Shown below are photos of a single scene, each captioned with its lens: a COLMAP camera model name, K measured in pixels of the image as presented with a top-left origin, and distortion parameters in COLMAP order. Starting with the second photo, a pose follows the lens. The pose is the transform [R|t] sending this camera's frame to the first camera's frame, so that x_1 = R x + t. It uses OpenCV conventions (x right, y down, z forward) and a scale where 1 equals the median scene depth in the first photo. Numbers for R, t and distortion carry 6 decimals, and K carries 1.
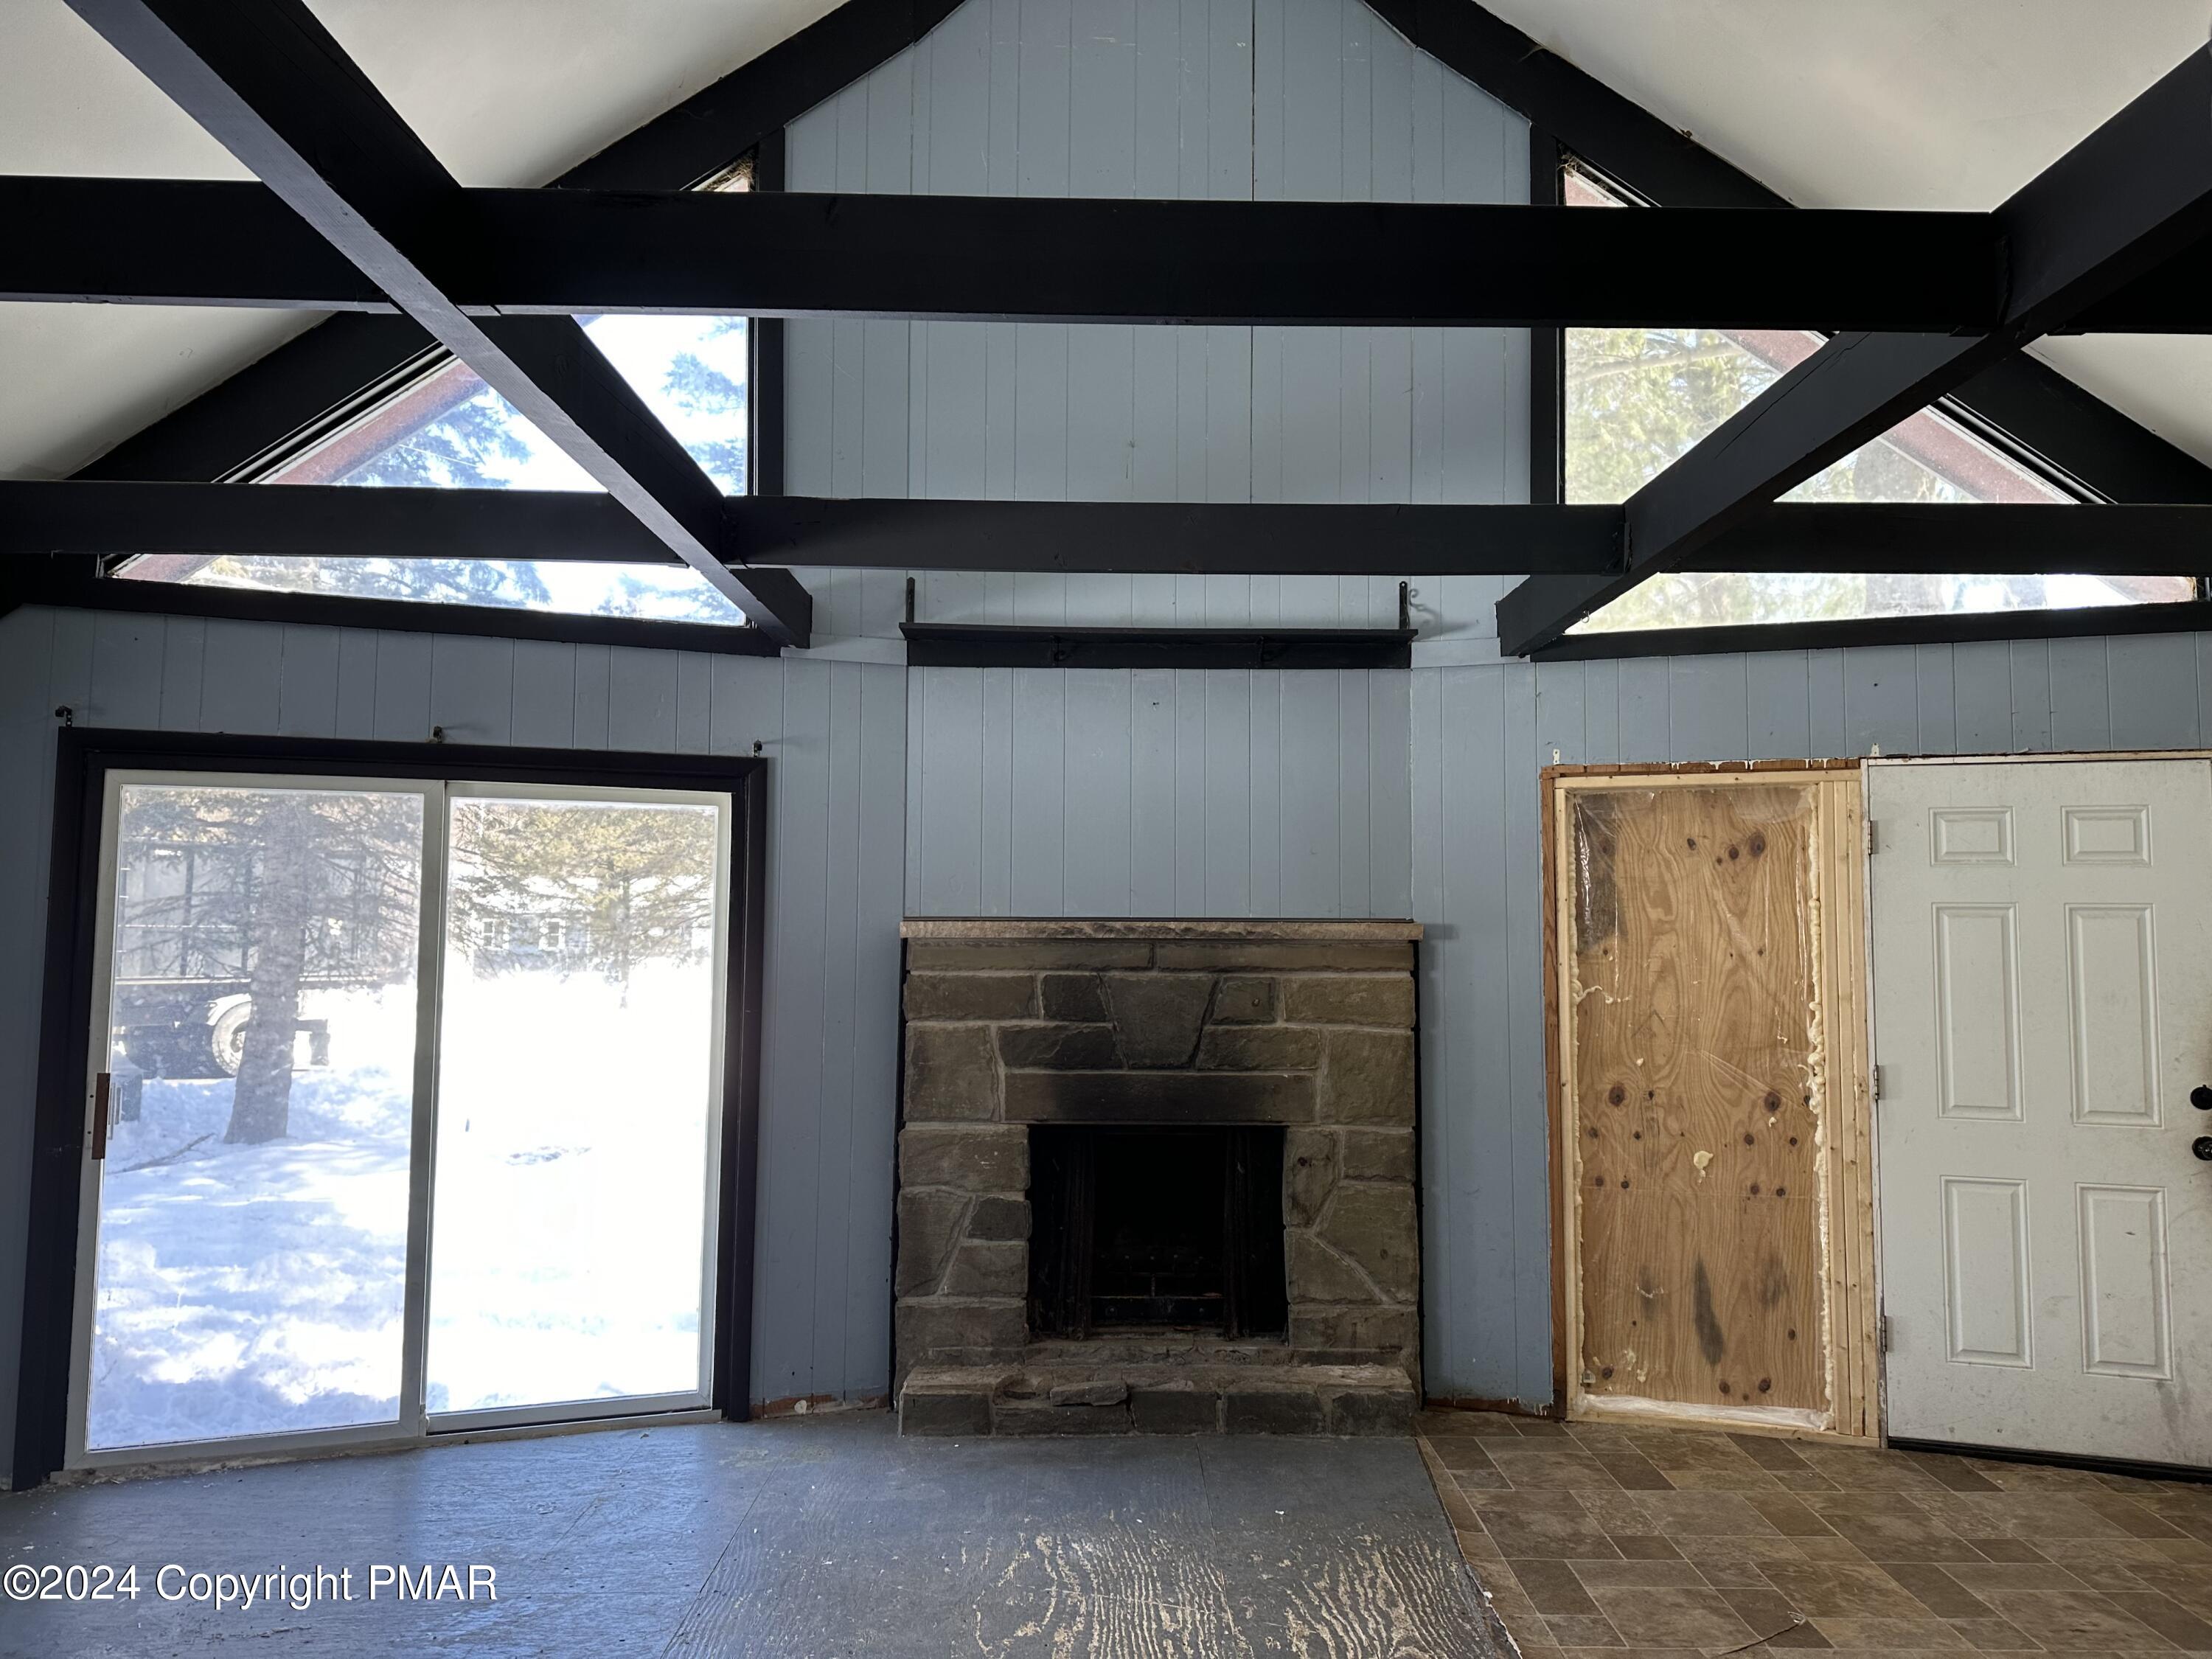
lens RADIAL K [[1554.7, 0, 1104.2], [0, 1554.7, 773.7], [0, 0, 1]] dist [0.085797, -0.108235]
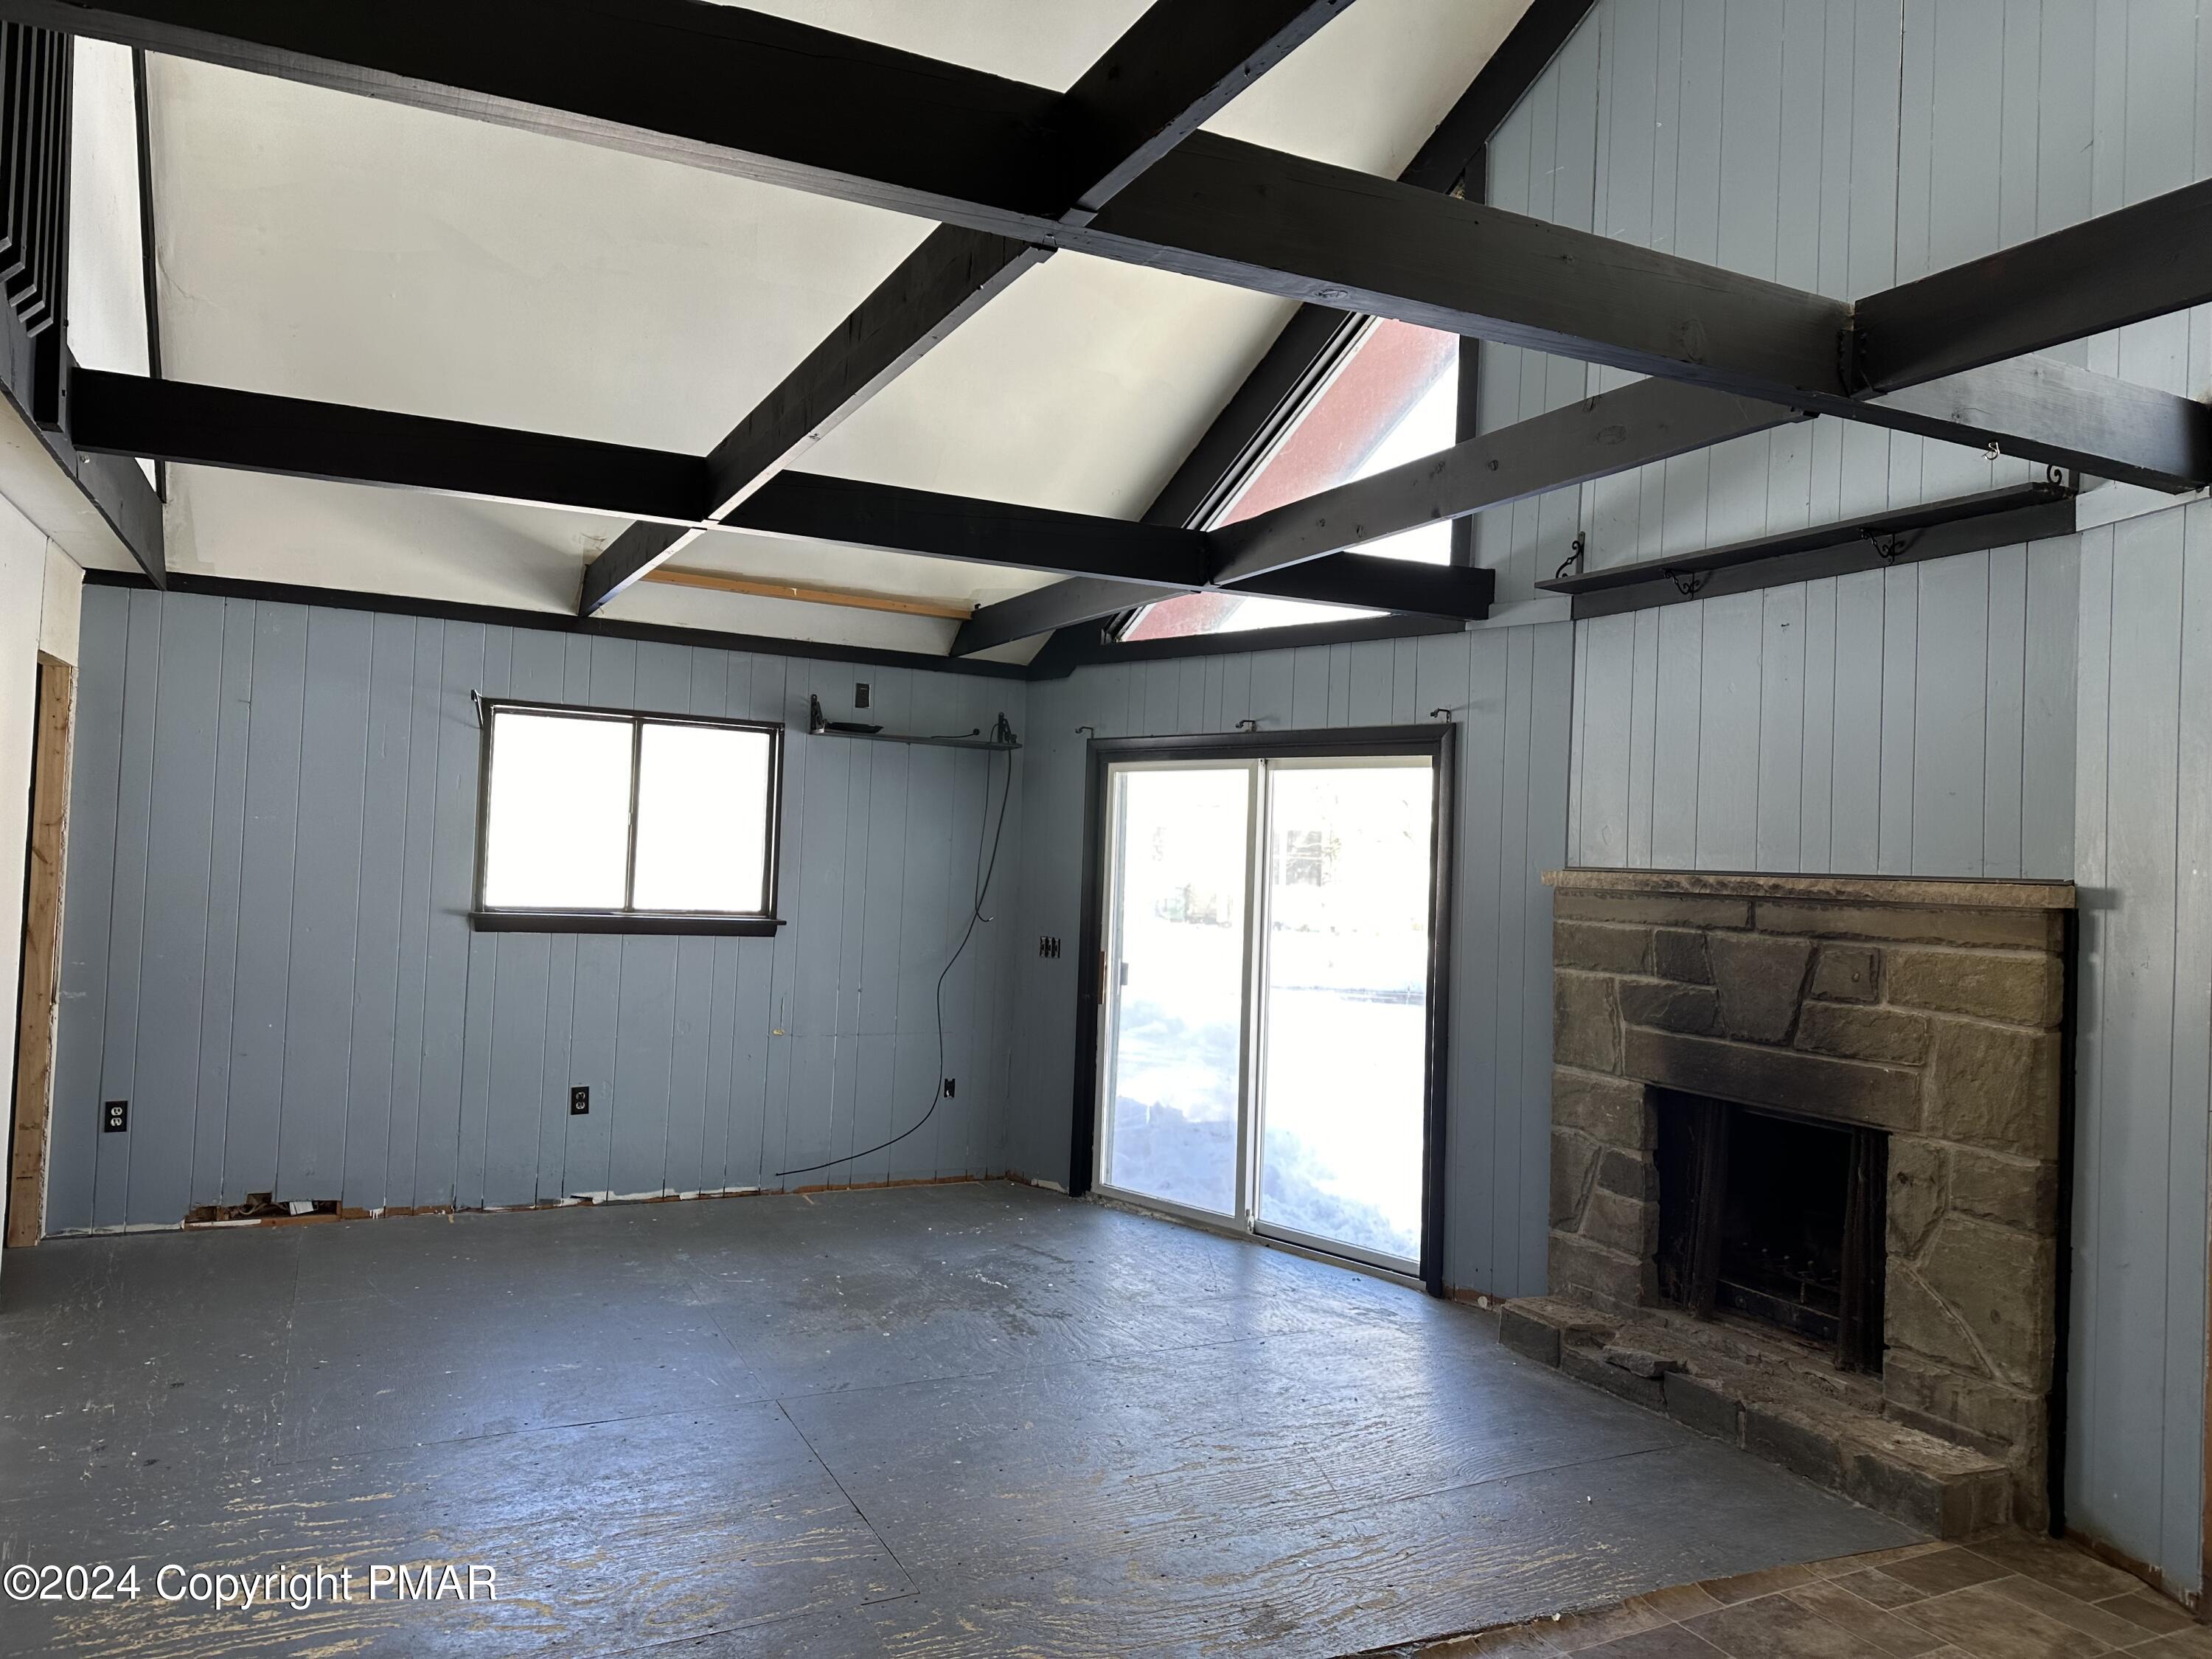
lens RADIAL K [[1524.2, 0, 1108.4], [0, 1524.2, 828.1], [0, 0, 1]] dist [0.078081, -0.090514]
pose [[0.438043, -0.009260, -0.898906, 0.662698], [0.057277, 0.998203, 0.017628, 0.031667], [0.897128, -0.059209, 0.437786, 0.297524]]
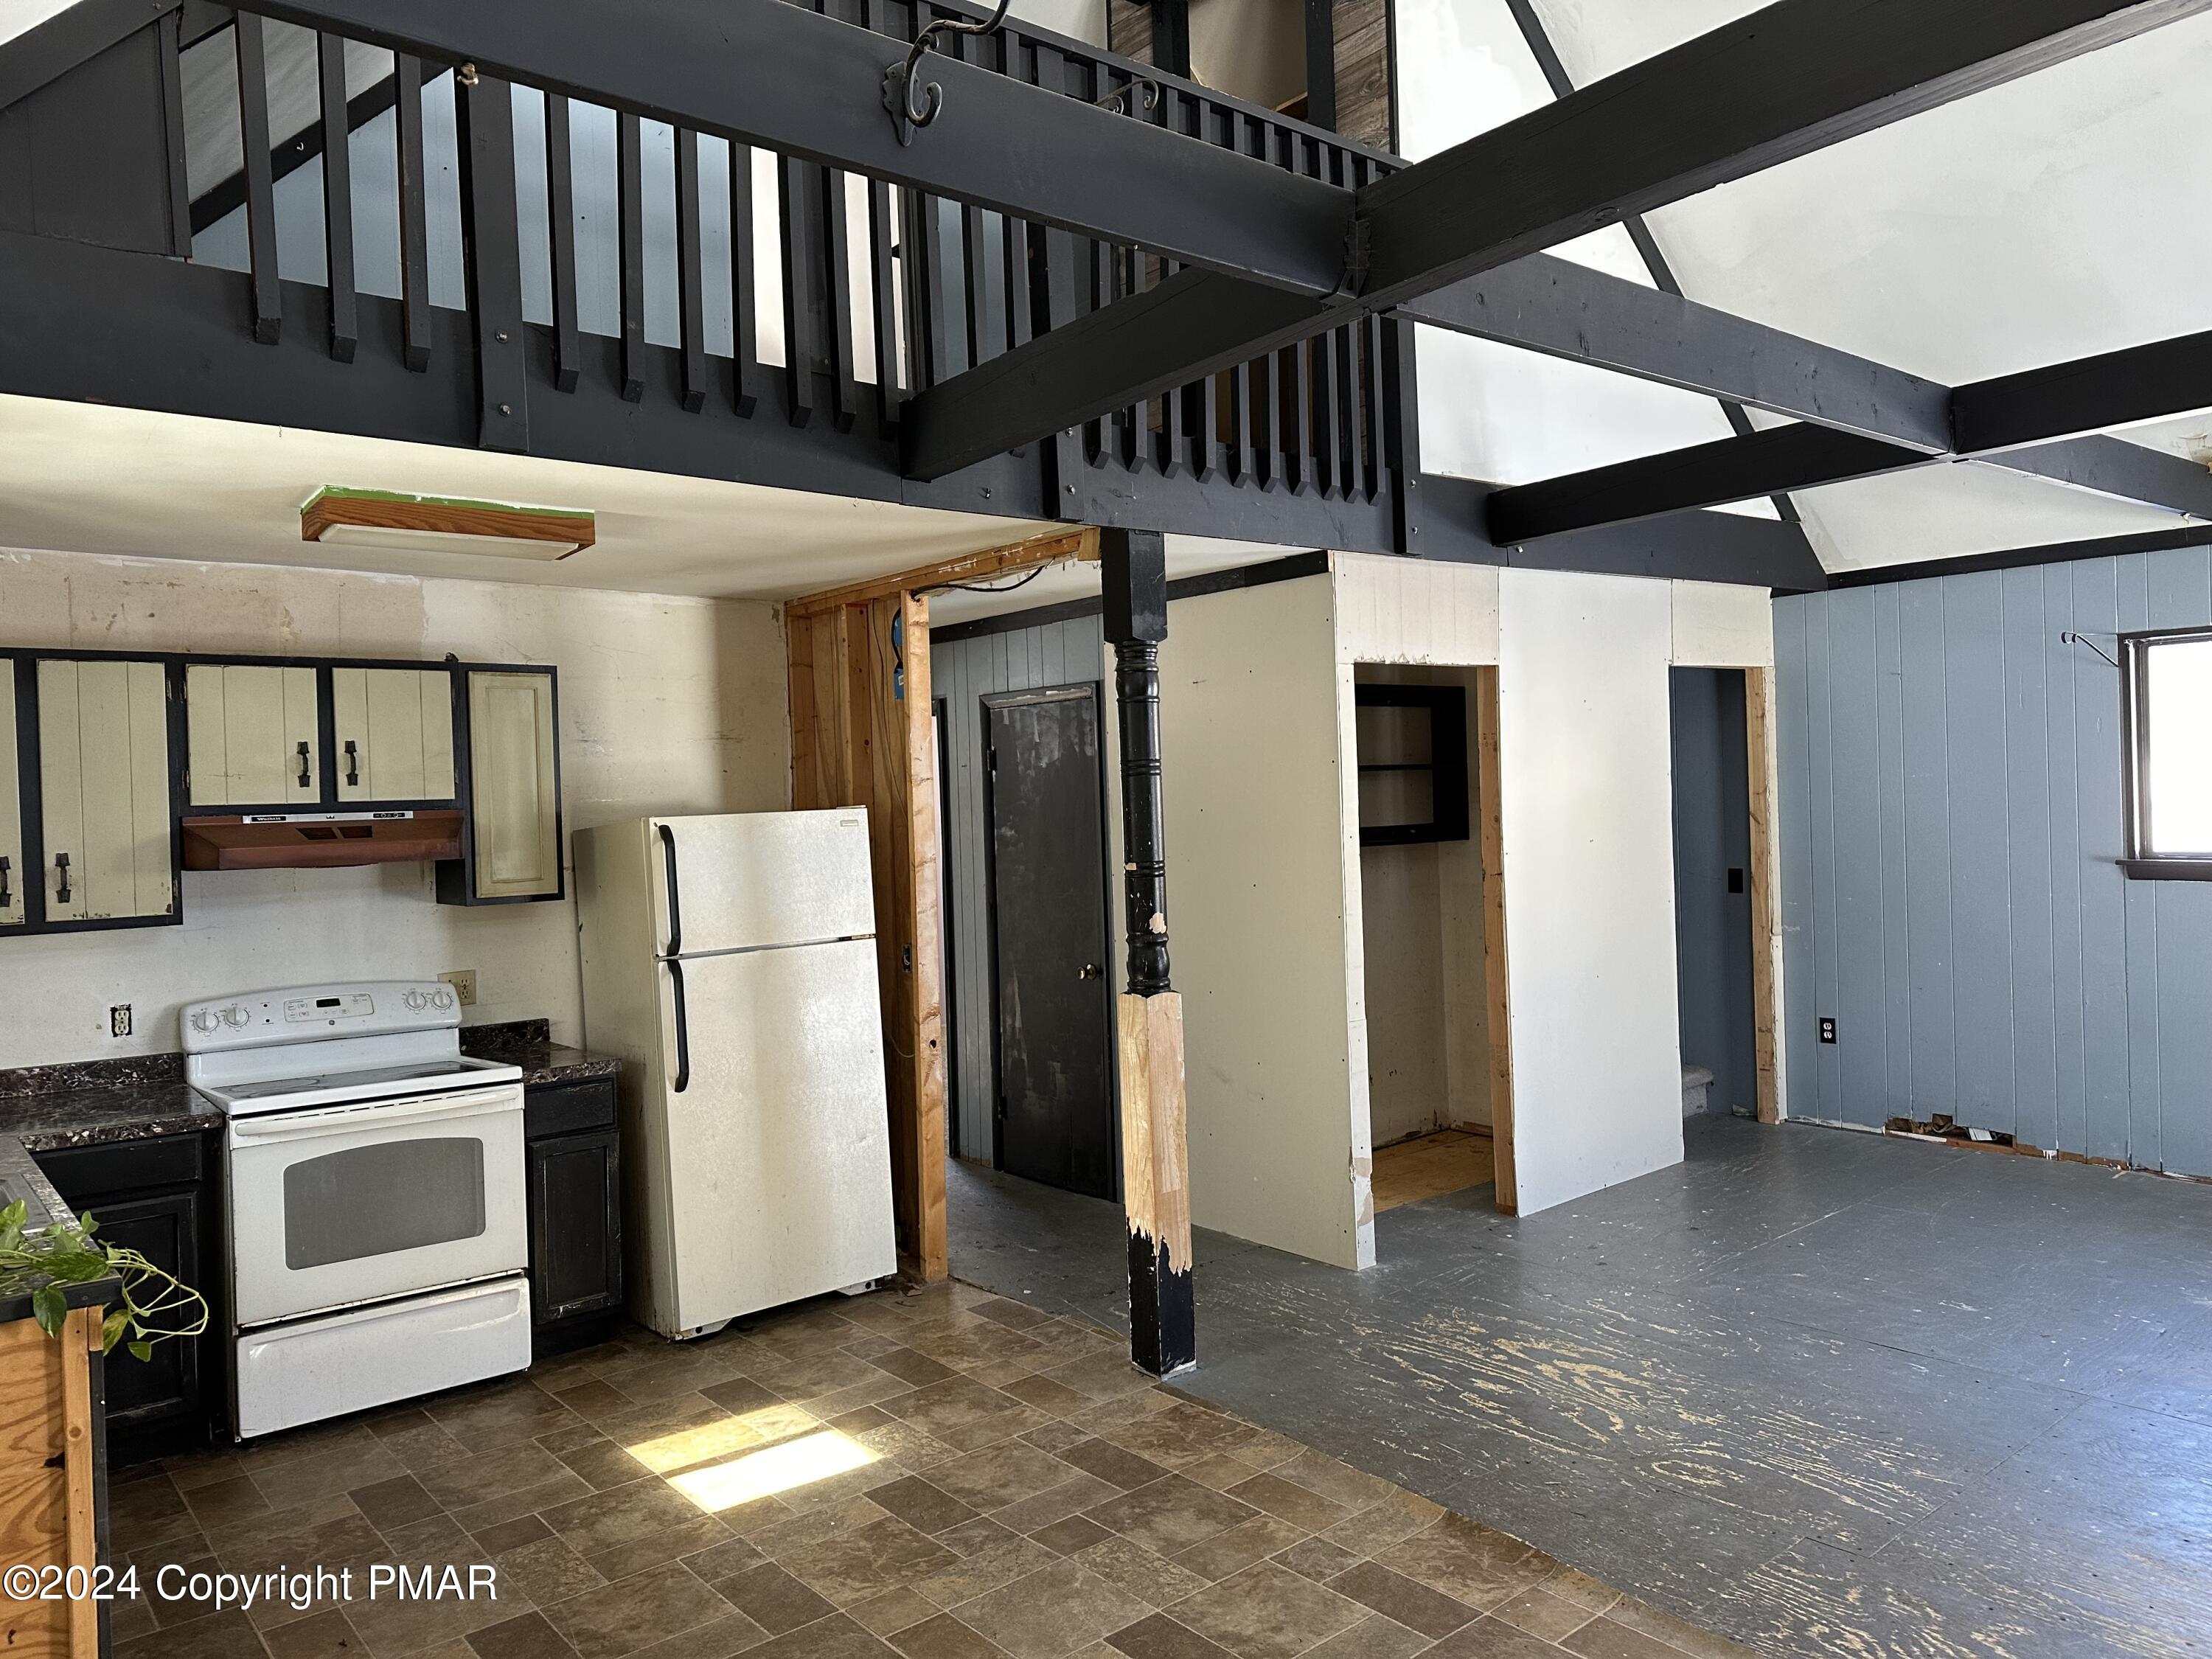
lens RADIAL K [[1534.9, 0, 1119.6], [0, 1534.9, 819.6], [0, 0, 1]] dist [0.065703, -0.083902]
pose [[-0.772699, 0.027365, -0.634183, 0.674700], [0.093917, 0.993003, -0.071583, 0.074394], [0.627787, -0.114872, -0.769862, 0.812798]]
